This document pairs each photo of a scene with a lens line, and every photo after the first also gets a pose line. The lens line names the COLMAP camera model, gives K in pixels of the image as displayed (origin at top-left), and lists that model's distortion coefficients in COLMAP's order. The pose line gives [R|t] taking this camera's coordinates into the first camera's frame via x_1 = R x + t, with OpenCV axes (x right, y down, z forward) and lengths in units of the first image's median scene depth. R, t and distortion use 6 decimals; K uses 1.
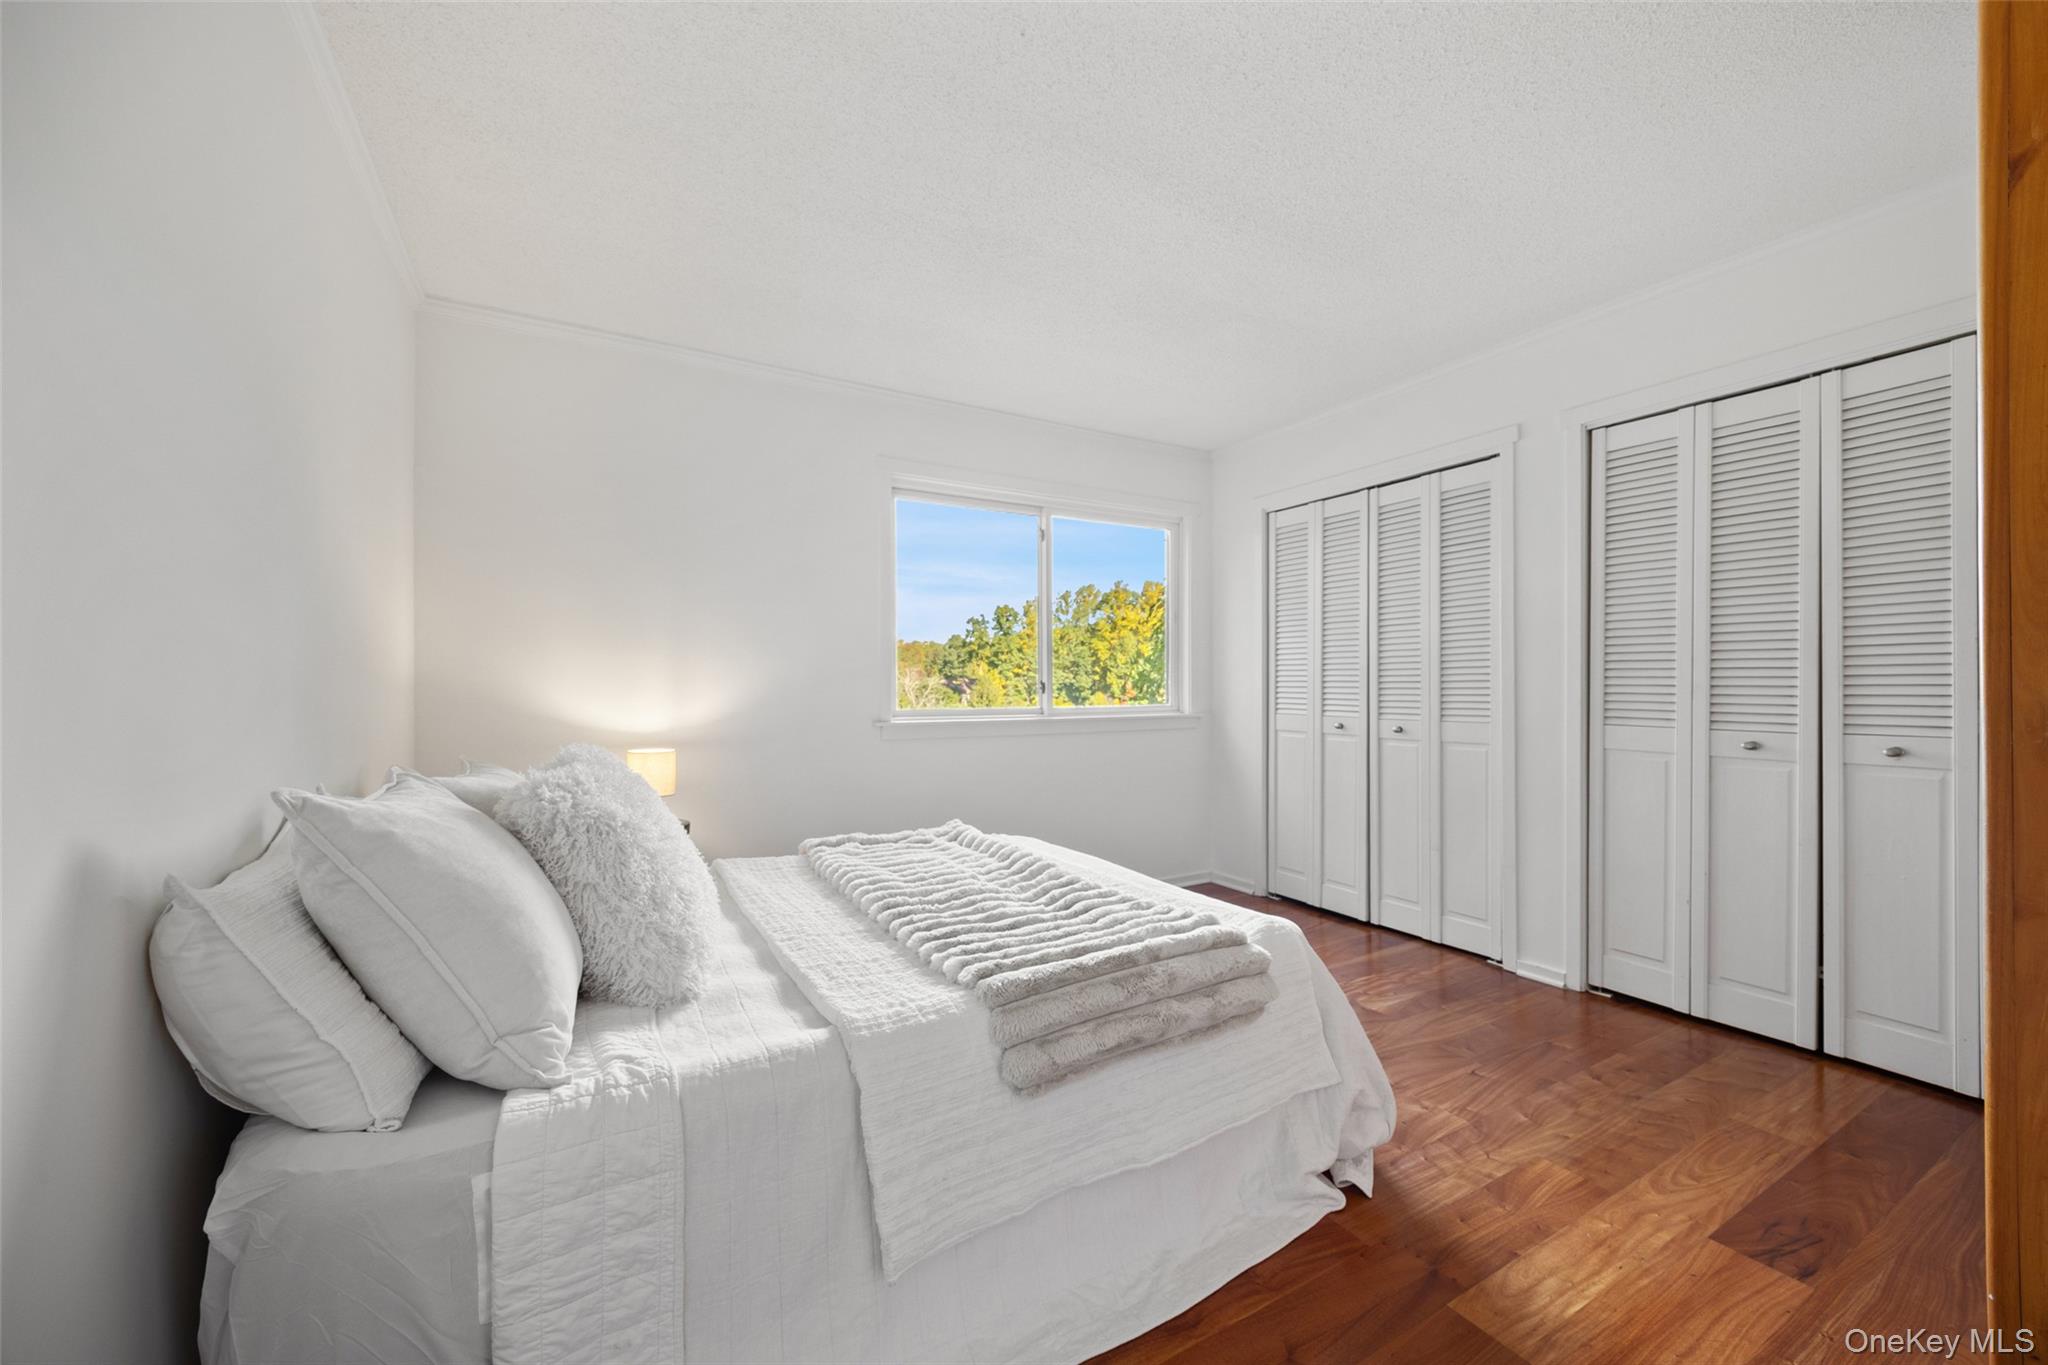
lens RADIAL K [[795.7, 0, 1027.4], [0, 795.7, 697.7], [0, 0, 1]] dist [0.000130, 0.000110]
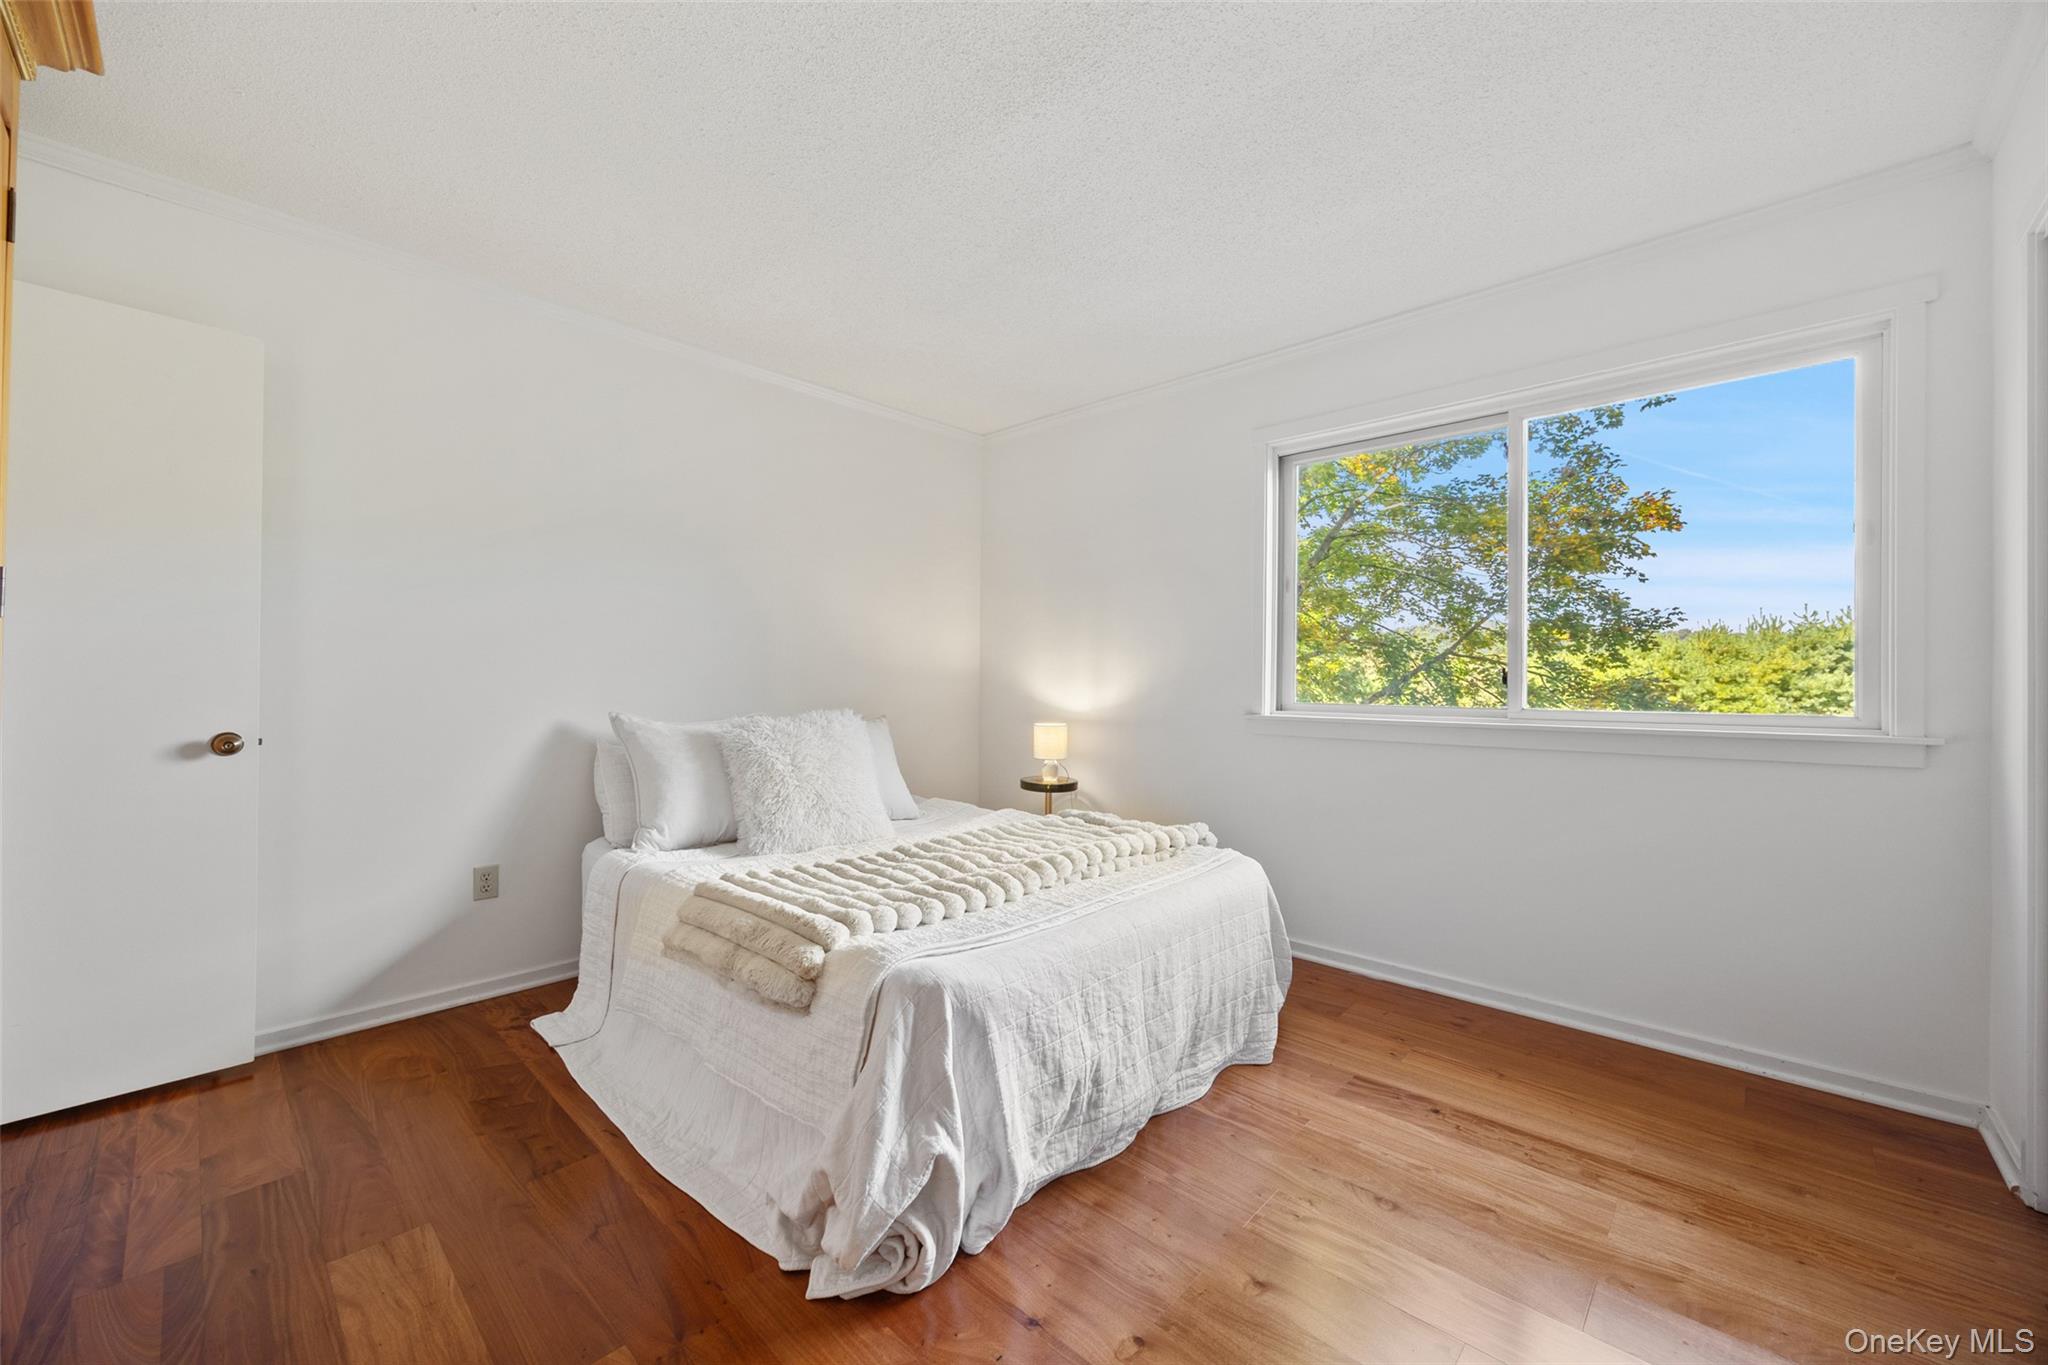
lens RADIAL K [[795.7, 0, 1027.4], [0, 795.7, 697.7], [0, 0, 1]] dist [0.000130, 0.000110]
pose [[0.283336, 0.027553, -0.958625, 0.718868], [-0.011829, 0.999612, 0.025235, -0.012630], [0.958948, 0.004189, 0.283552, 0.543075]]
